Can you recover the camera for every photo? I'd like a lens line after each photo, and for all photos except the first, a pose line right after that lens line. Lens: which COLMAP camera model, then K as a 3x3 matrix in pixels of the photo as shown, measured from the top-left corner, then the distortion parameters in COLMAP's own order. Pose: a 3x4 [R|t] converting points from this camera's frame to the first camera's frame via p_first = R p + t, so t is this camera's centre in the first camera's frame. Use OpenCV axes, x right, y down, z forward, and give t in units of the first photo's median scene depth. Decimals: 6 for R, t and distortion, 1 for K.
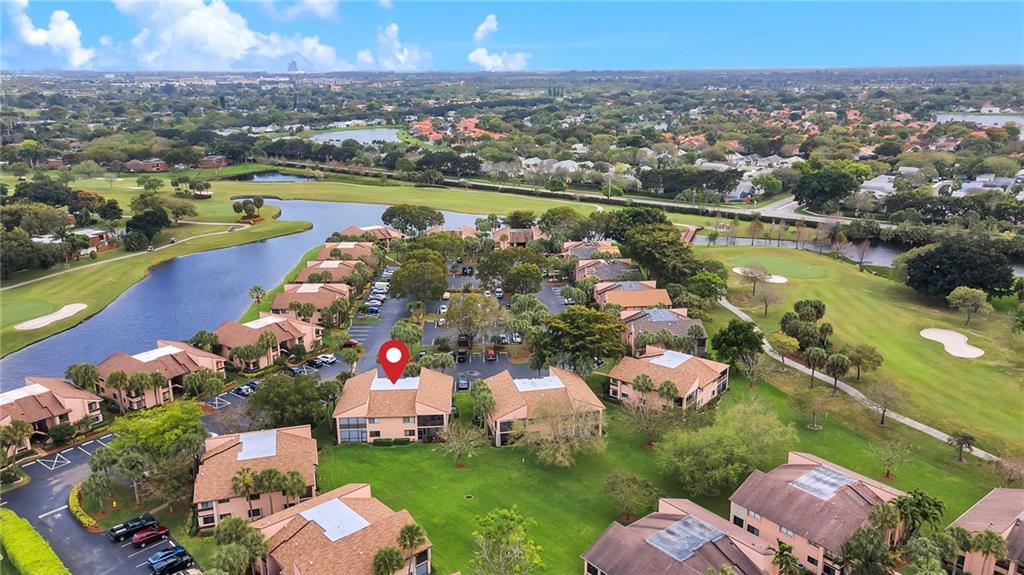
lens RADIAL K [[701.1, 0, 509.2], [0, 701.1, 286.2], [0, 0, 1]] dist [0.033592, 0.006849]
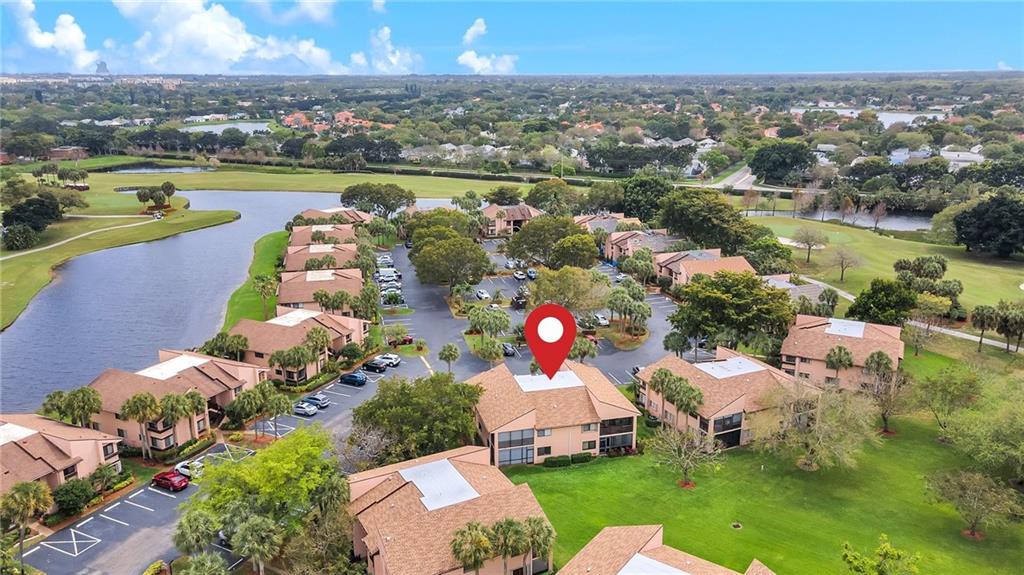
lens RADIAL K [[701.1, 0, 514.1], [0, 701.1, 286.4], [0, 0, 1]] dist [0.033592, 0.006849]
pose [[0.979746, -0.052169, 0.193331, -0.149766], [0.051909, 0.998631, 0.006412, 0.014103], [-0.193401, 0.003753, 0.981113, 0.122715]]
